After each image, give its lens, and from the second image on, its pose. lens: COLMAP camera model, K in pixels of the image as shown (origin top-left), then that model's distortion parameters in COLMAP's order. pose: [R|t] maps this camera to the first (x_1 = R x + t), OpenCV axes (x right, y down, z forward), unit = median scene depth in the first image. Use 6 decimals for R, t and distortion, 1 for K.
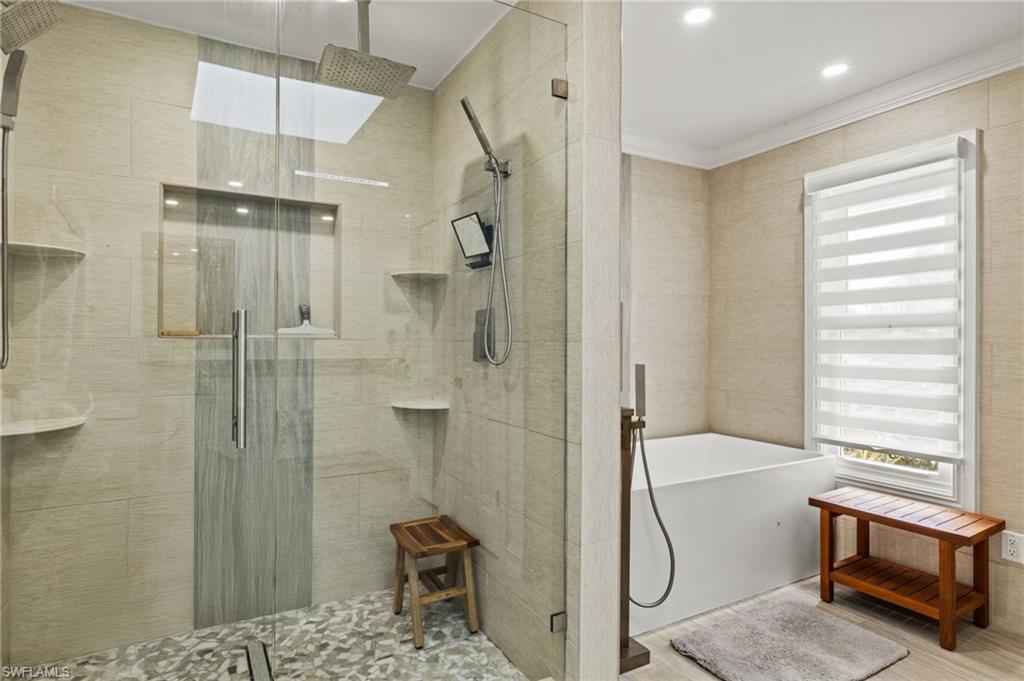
lens RADIAL K [[543.6, 0, 513.5], [0, 543.6, 339.9], [0, 0, 1]] dist [-0.013855, 0.000361]
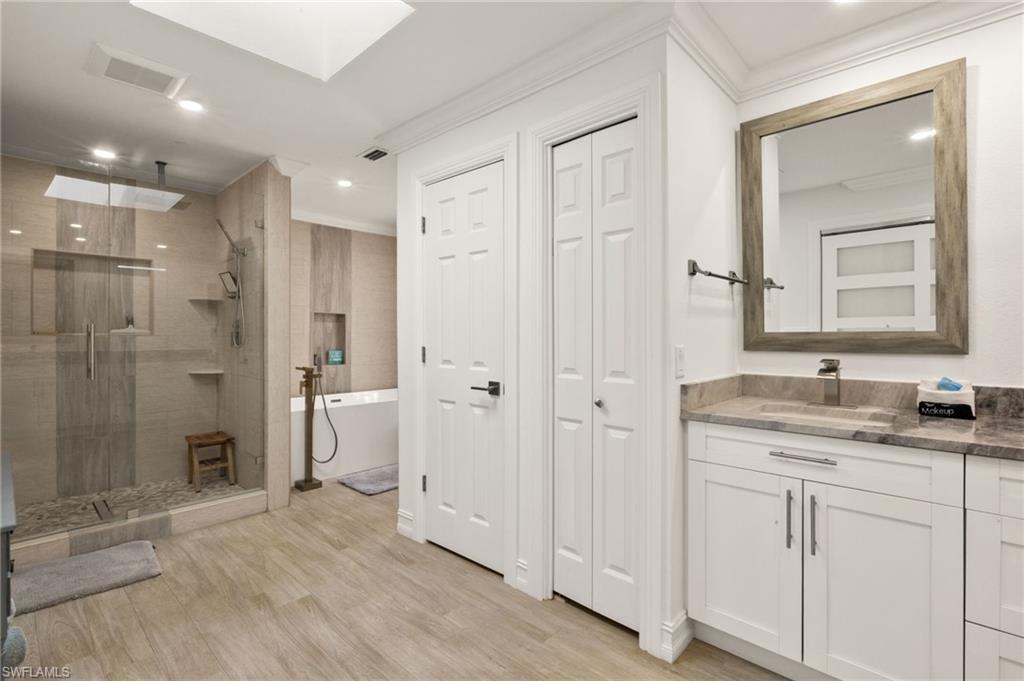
lens RADIAL K [[475.3, 0, 508.7], [0, 475.3, 336.9], [0, 0, 1]] dist [-0.003421, -0.000400]
pose [[0.956600, -0.005683, 0.291349, 0.362611], [0.005174, 0.999983, 0.002519, 0.005089], [-0.291359, -0.000902, 0.956613, -0.876826]]
